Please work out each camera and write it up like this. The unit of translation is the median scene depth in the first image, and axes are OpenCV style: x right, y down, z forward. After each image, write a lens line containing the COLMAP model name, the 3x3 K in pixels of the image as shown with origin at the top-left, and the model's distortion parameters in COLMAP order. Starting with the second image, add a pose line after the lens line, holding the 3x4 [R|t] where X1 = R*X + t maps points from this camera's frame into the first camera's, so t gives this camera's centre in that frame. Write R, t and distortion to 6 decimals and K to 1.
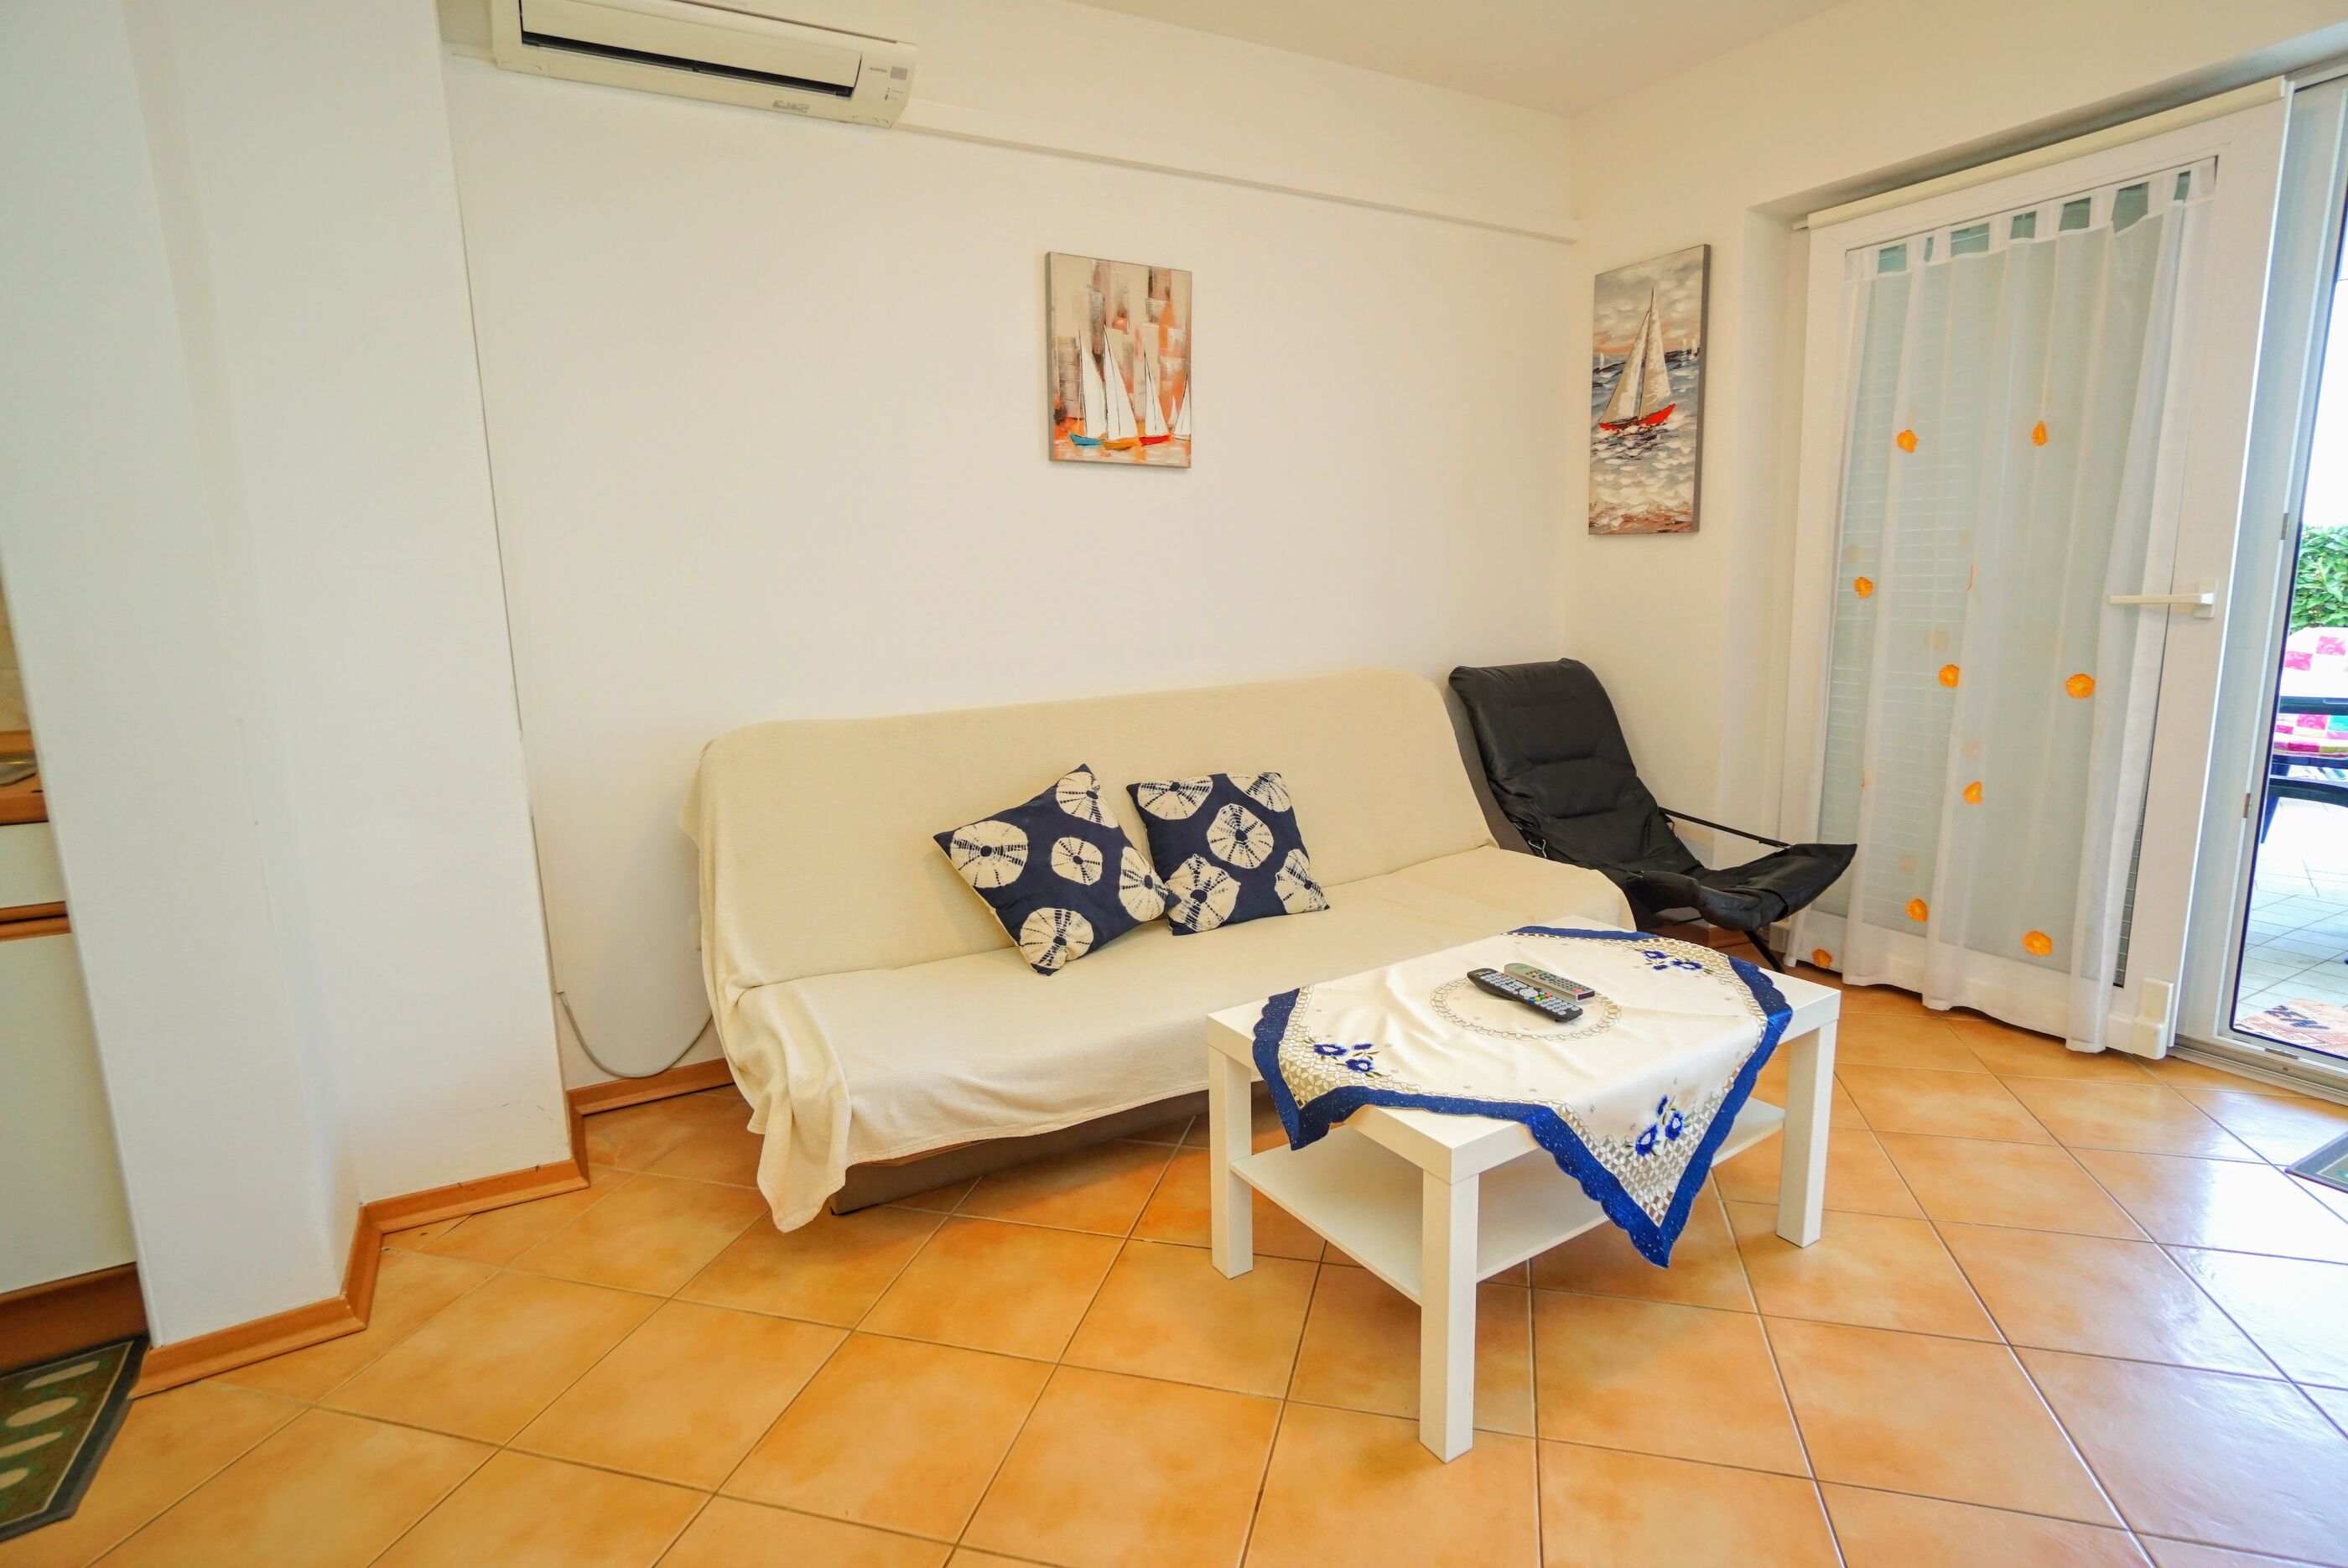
lens RADIAL K [[1171.7, 0, 1185.5], [0, 1171.7, 771.2], [0, 0, 1]] dist [-0.046190, 0.021738]
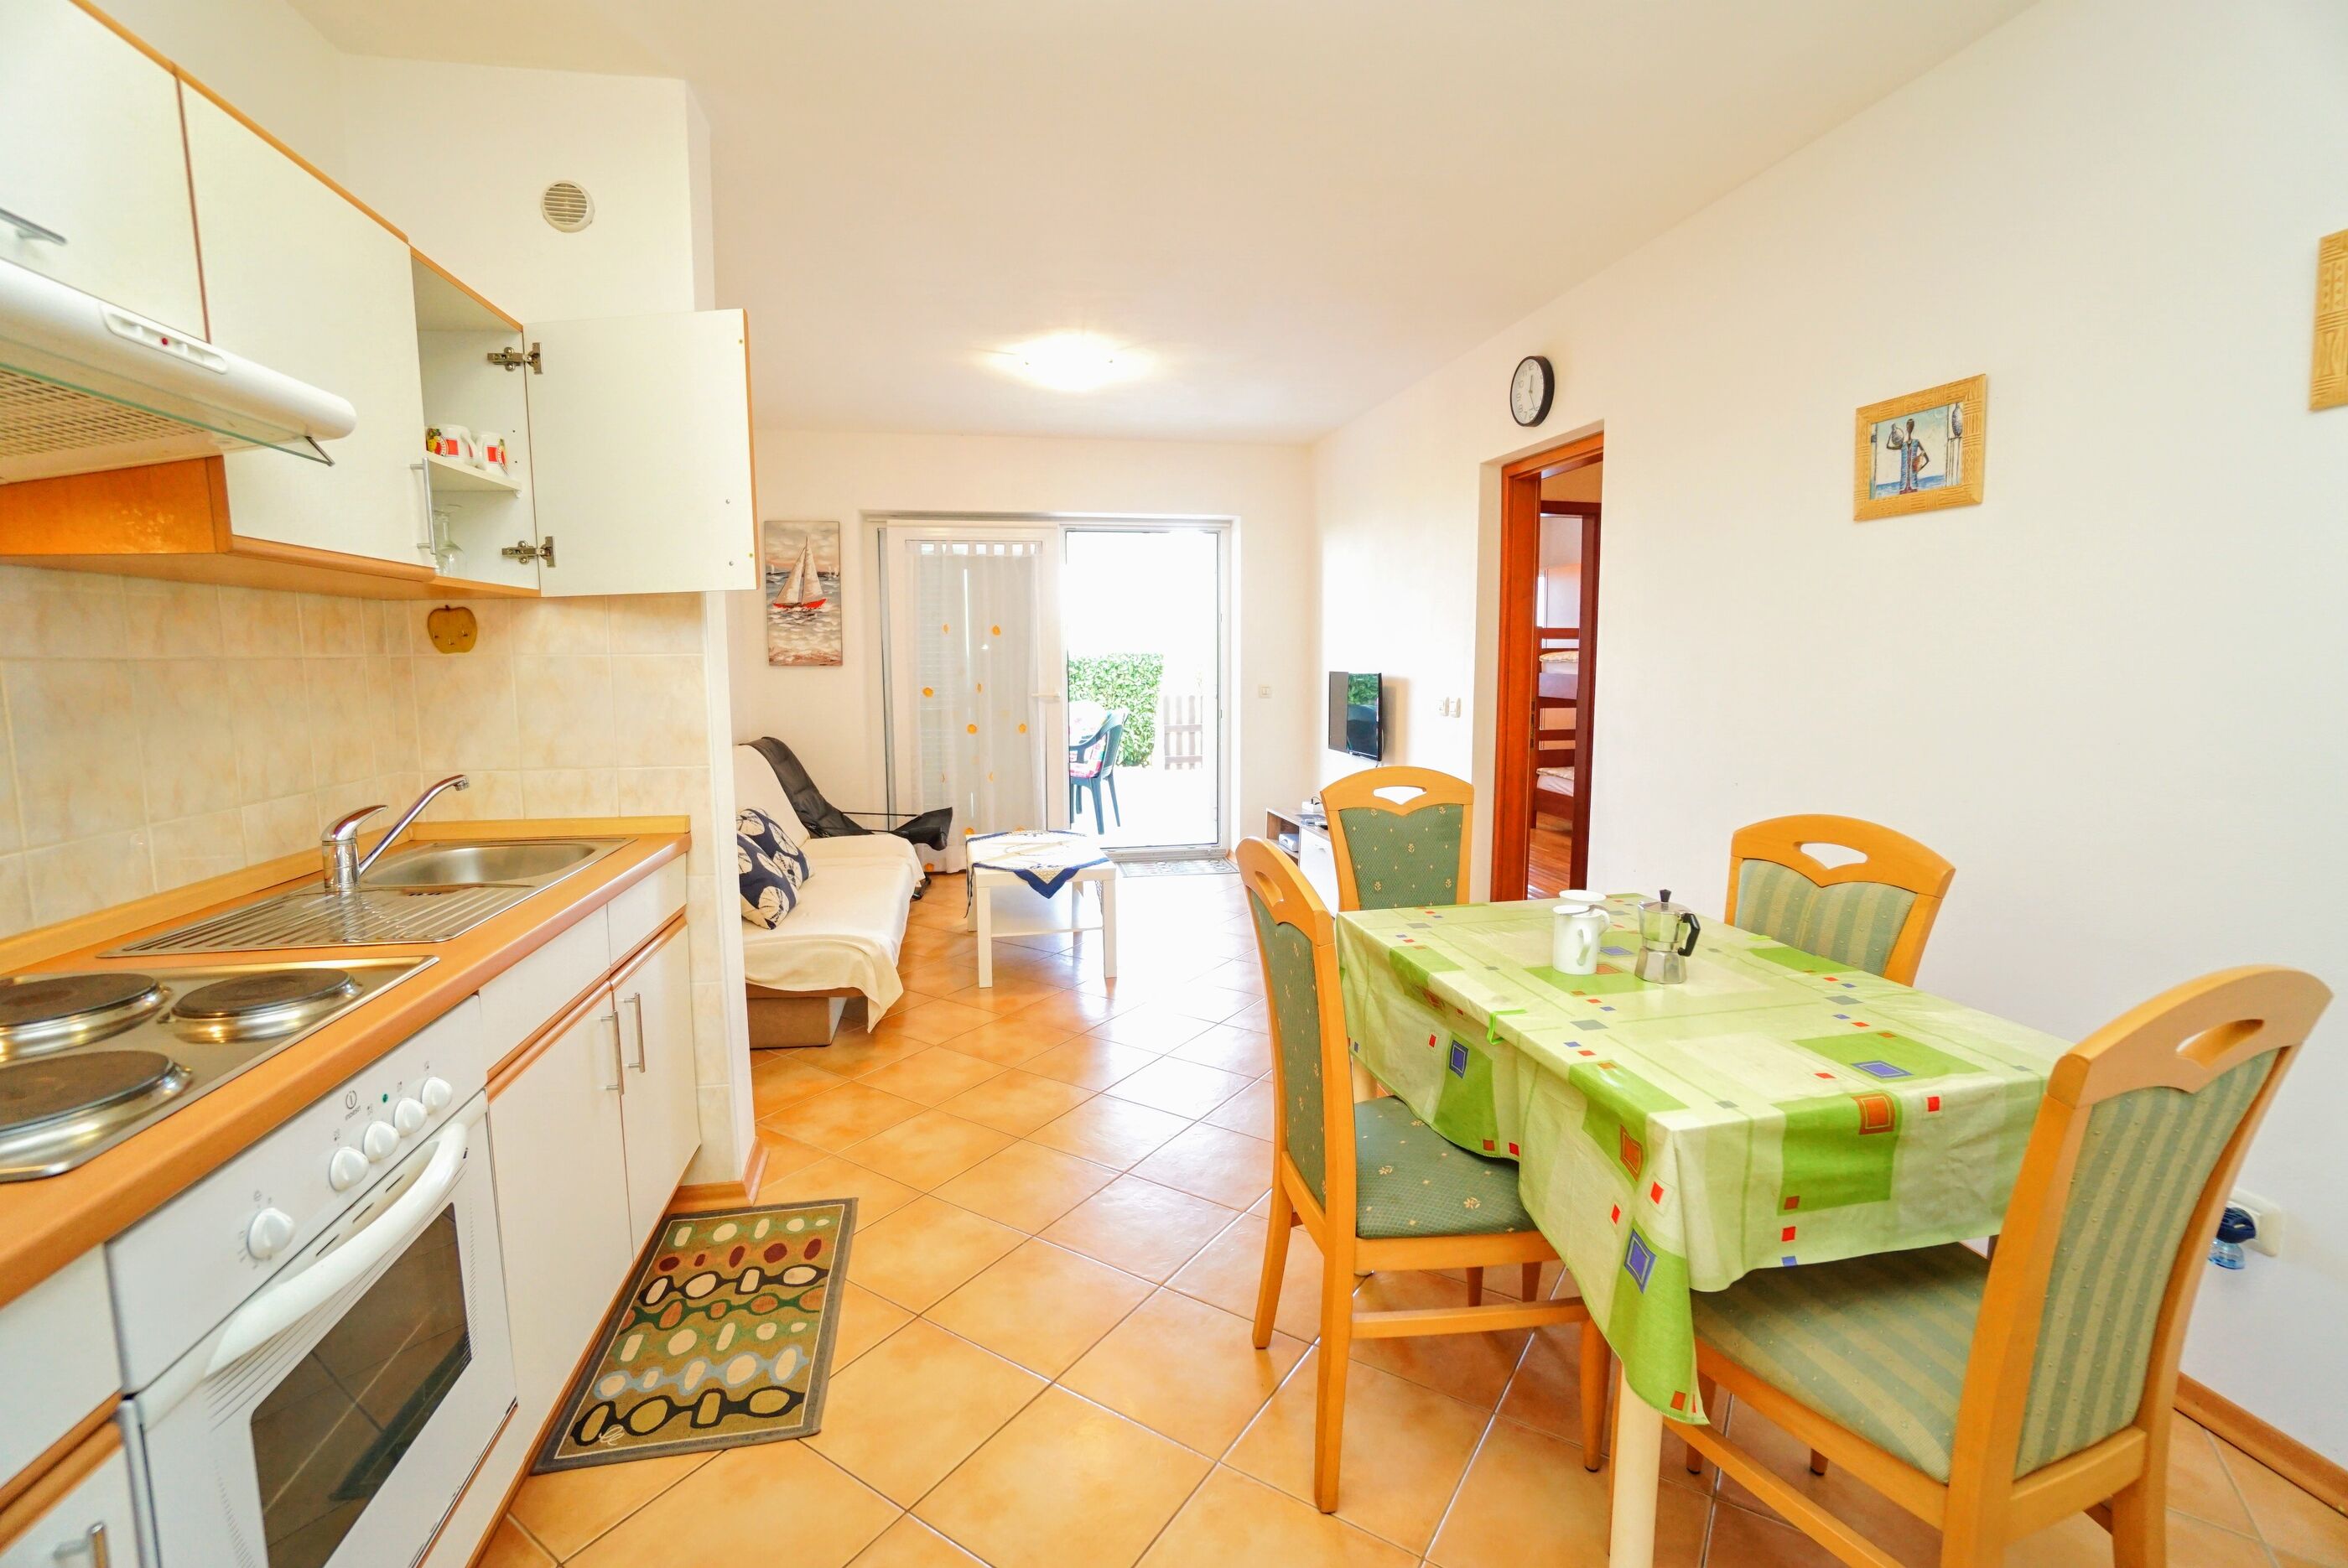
lens RADIAL K [[1035.1, 0, 1185.7], [0, 1035.1, 768.1], [0, 0, 1]] dist [-0.061754, 0.021906]
pose [[0.310916, -0.081306, 0.946953, -1.135844], [0.158587, 0.986805, 0.032658, -0.004228], [-0.937113, 0.140021, 0.319707, -0.060960]]
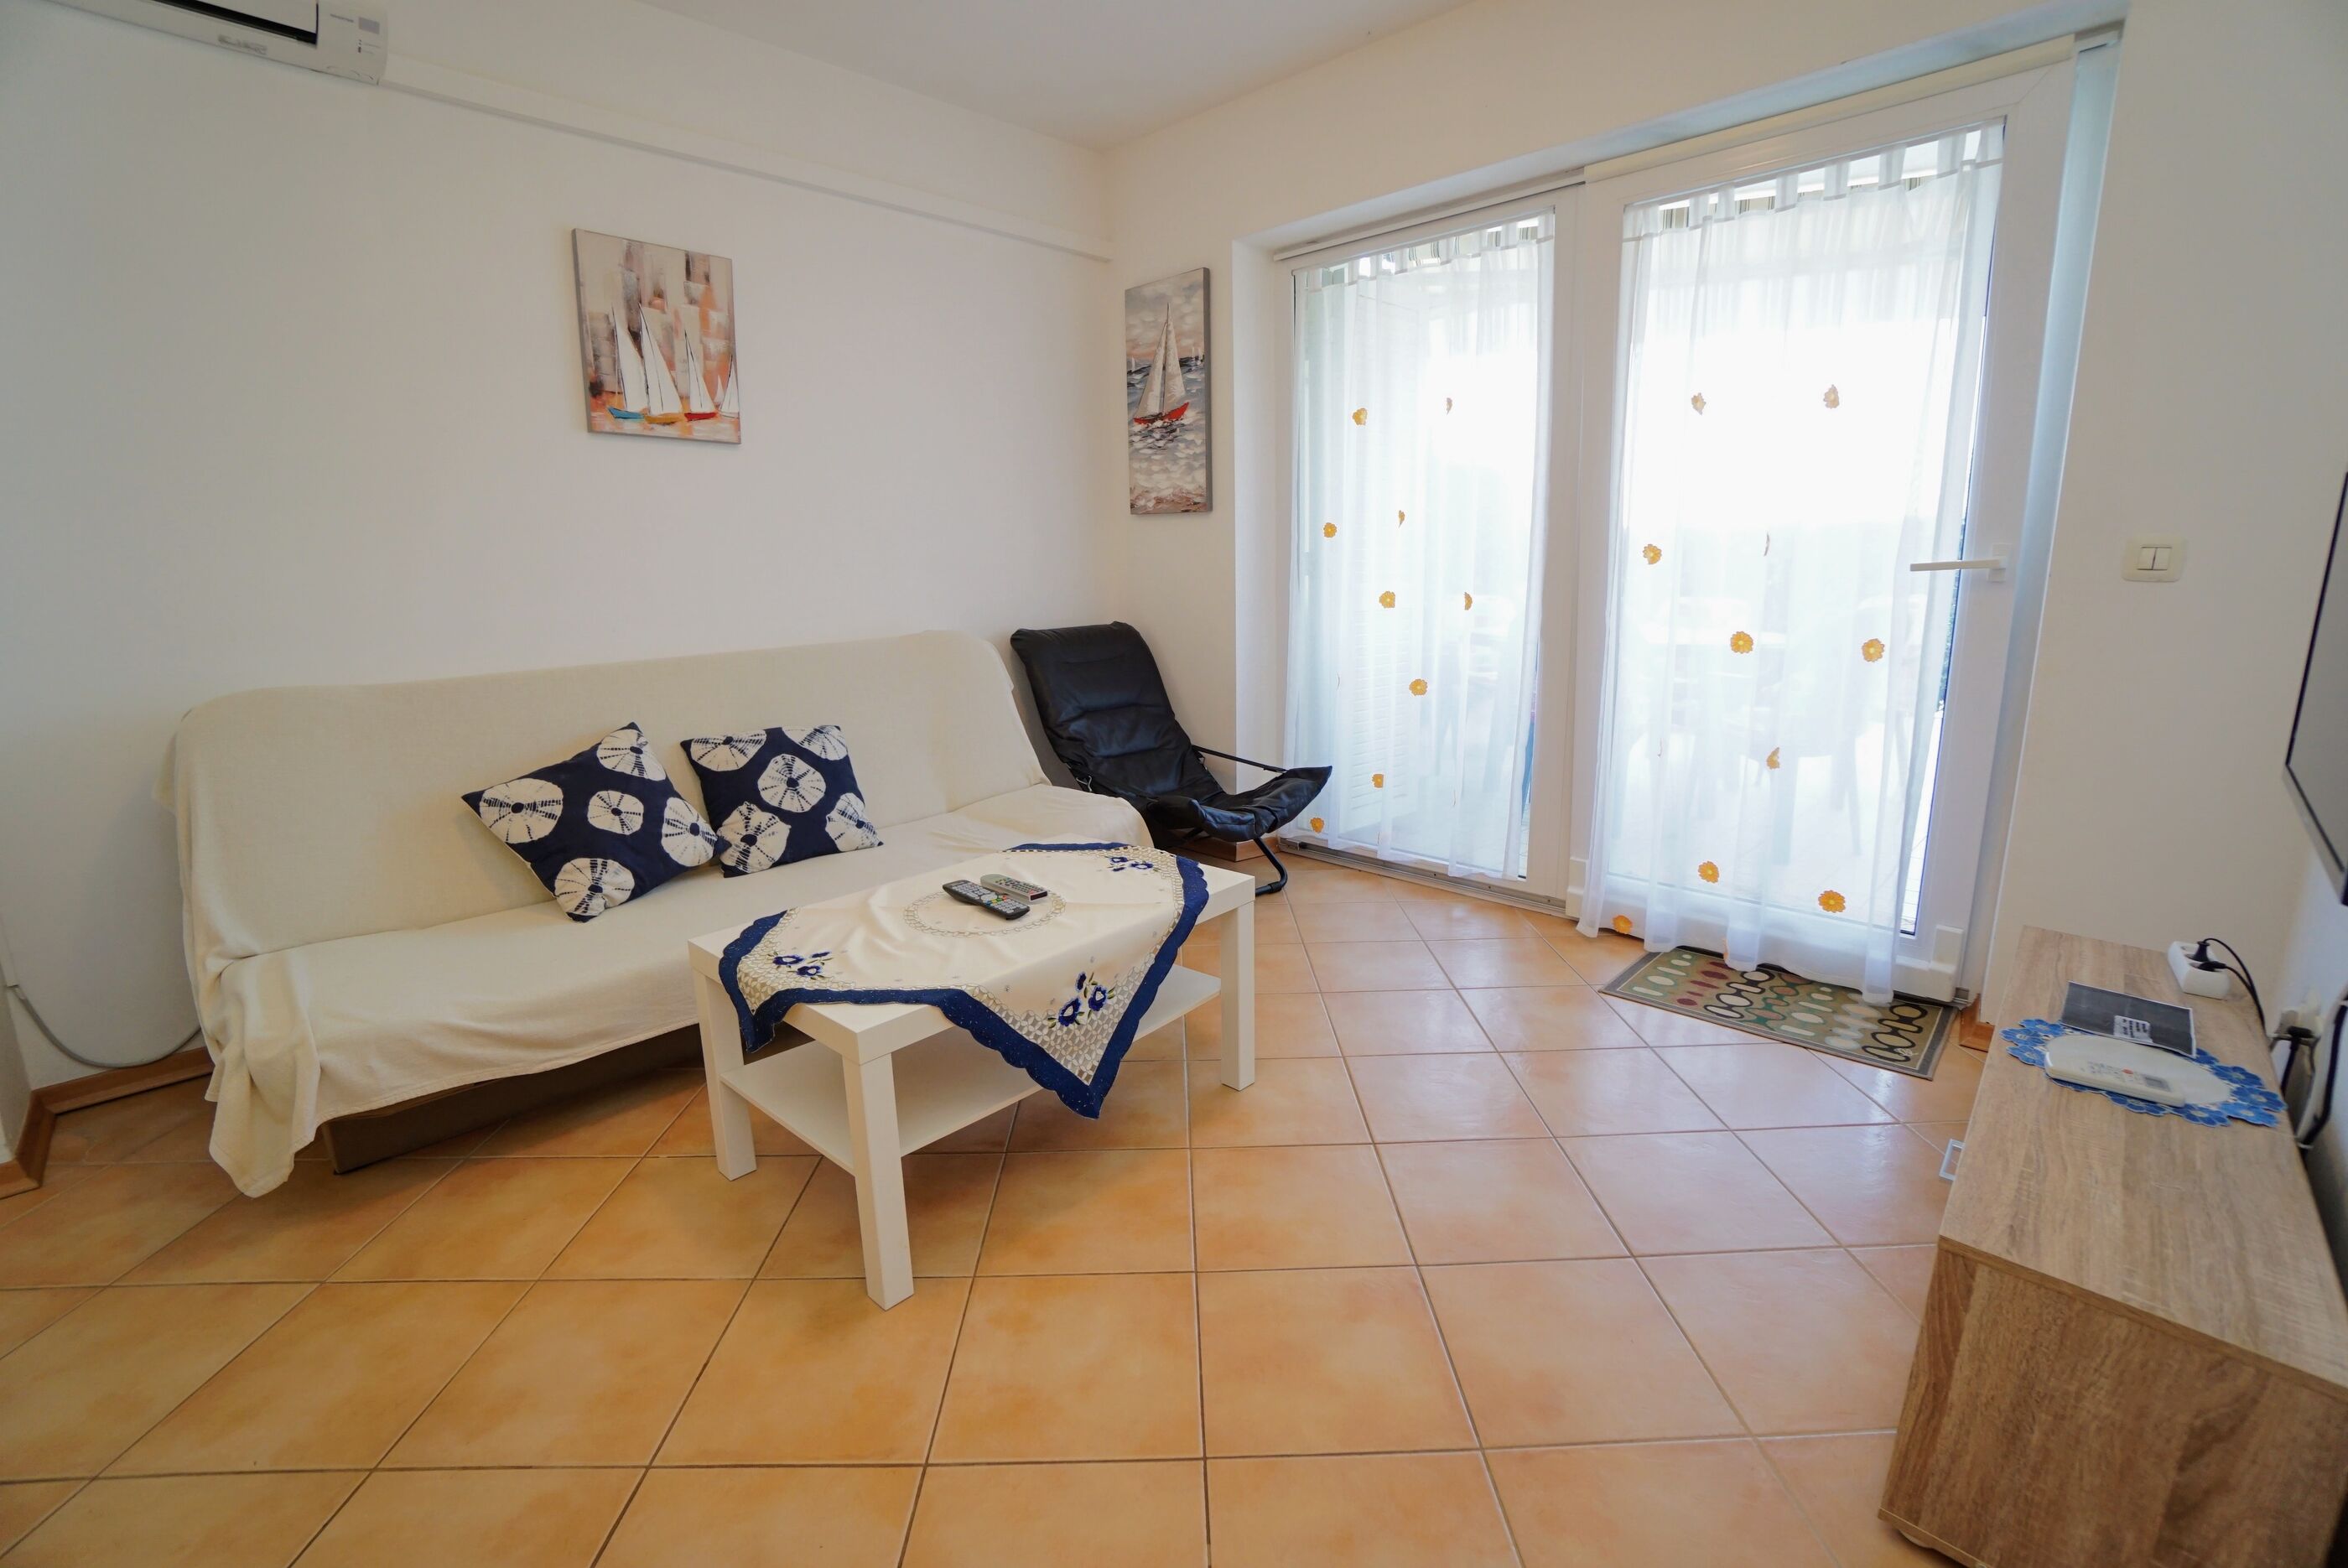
lens RADIAL K [[1035.1, 0, 1181.2], [0, 1035.1, 767.7], [0, 0, 1]] dist [-0.061754, 0.021906]
pose [[0.962131, -0.046857, 0.268531, 0.131238], [0.040259, 0.998738, 0.030027, 0.025291], [-0.269599, -0.018079, 0.962803, -0.012651]]
